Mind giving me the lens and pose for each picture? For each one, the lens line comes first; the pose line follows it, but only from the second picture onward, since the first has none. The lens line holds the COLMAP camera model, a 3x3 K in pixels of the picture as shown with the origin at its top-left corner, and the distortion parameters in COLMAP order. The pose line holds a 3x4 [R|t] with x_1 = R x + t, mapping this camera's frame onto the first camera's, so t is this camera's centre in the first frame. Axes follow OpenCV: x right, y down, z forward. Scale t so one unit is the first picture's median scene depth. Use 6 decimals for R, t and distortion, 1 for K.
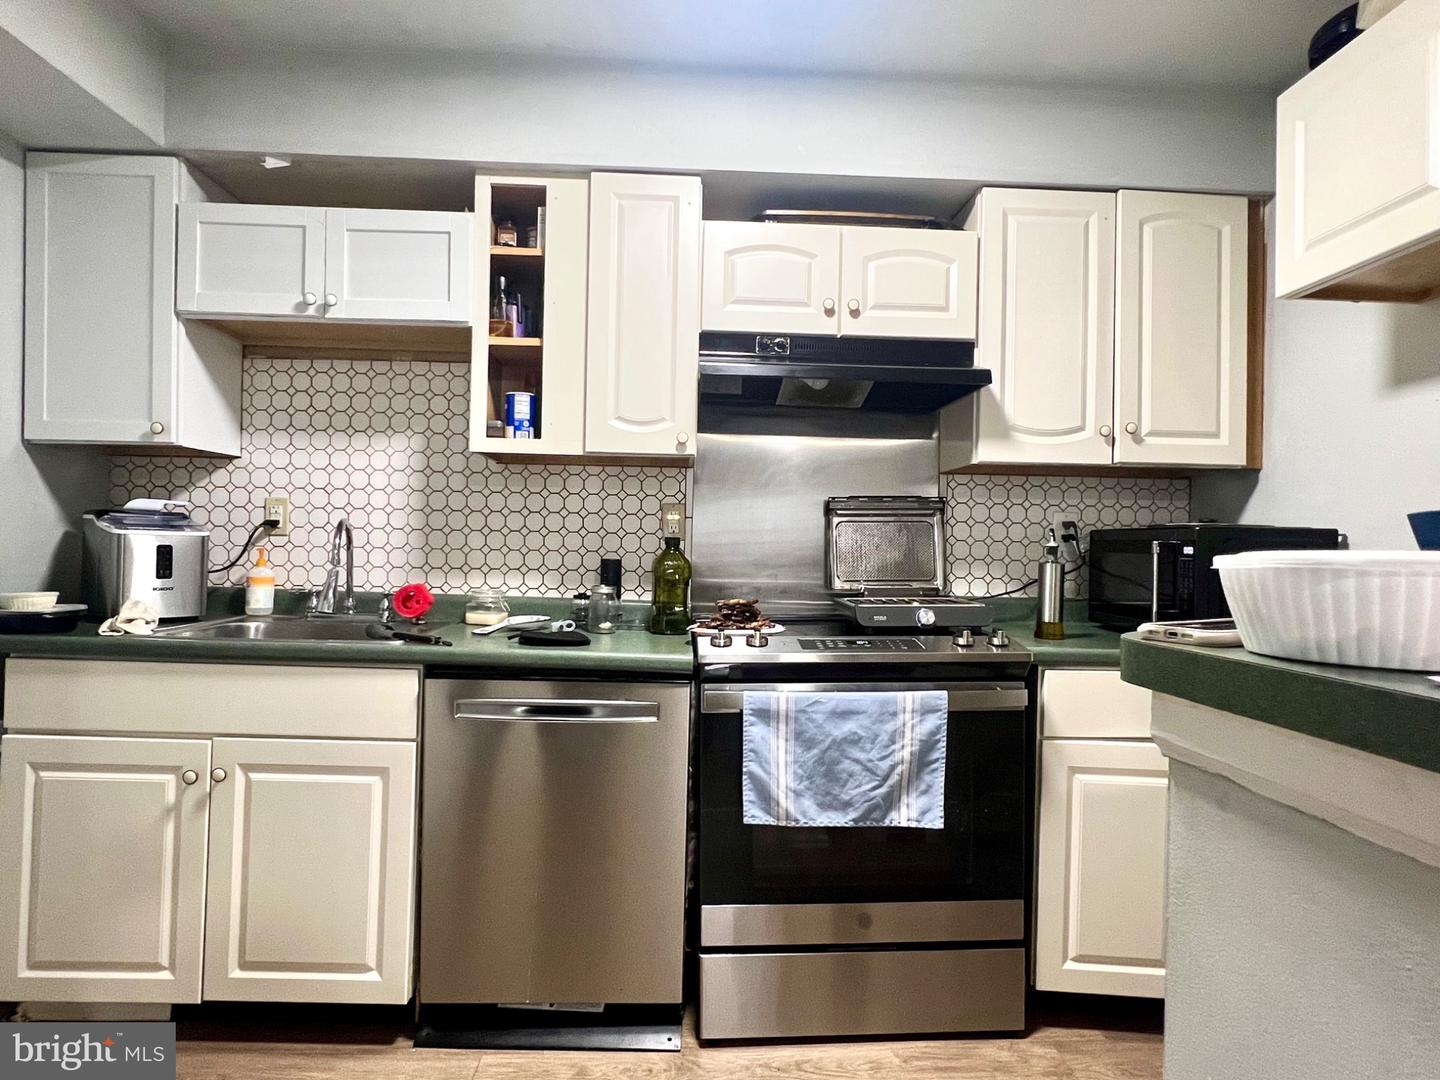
lens RADIAL K [[796.1, 0, 711.7], [0, 796.1, 539.5], [0, 0, 1]] dist [0.001044, 0.001139]
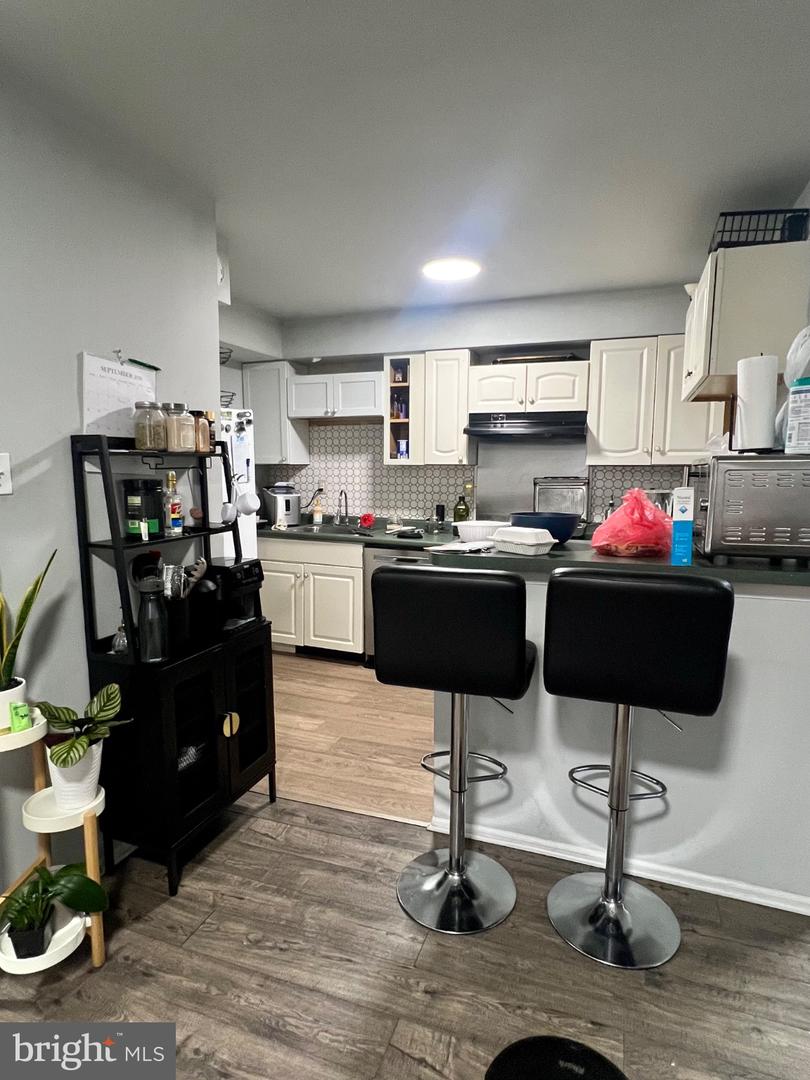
lens RADIAL K [[597.1, 0, 408.5], [0, 597.1, 540.4], [0, 0, 1]] dist [0.001044, 0.001139]
pose [[0.924986, 0.033133, -0.378555, 0.519633], [0.013996, 0.992545, 0.121071, -0.097106], [0.379744, -0.117287, 0.917626, -0.800175]]
